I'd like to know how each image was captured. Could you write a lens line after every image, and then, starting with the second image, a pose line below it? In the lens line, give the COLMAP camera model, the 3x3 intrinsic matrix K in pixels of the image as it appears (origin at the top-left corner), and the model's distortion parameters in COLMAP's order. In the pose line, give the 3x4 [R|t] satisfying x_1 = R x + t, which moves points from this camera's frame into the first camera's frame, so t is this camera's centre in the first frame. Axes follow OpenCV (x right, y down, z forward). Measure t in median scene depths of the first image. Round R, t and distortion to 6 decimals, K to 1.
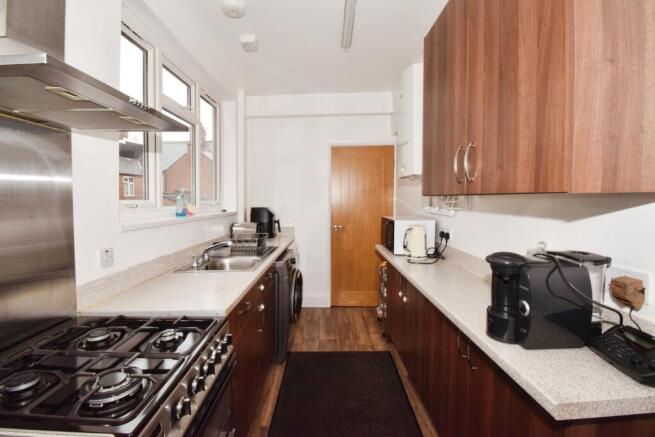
lens RADIAL K [[292.6, 0, 324.7], [0, 292.6, 208.2], [0, 0, 1]] dist [-0.000325, -0.018334]
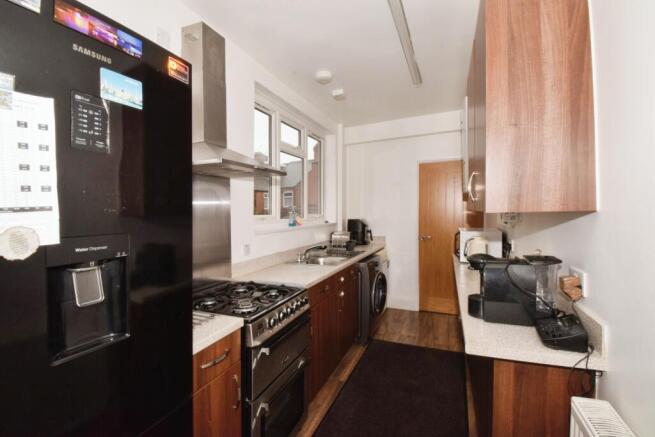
lens RADIAL K [[292.6, 0, 324.7], [0, 292.6, 208.2], [0, 0, 1]] dist [-0.000325, -0.018334]
pose [[0.921726, -0.014008, -0.387590, 0.189971], [-0.000277, 0.999323, -0.036776, -0.005349], [0.387843, 0.034005, 0.921098, -0.229247]]
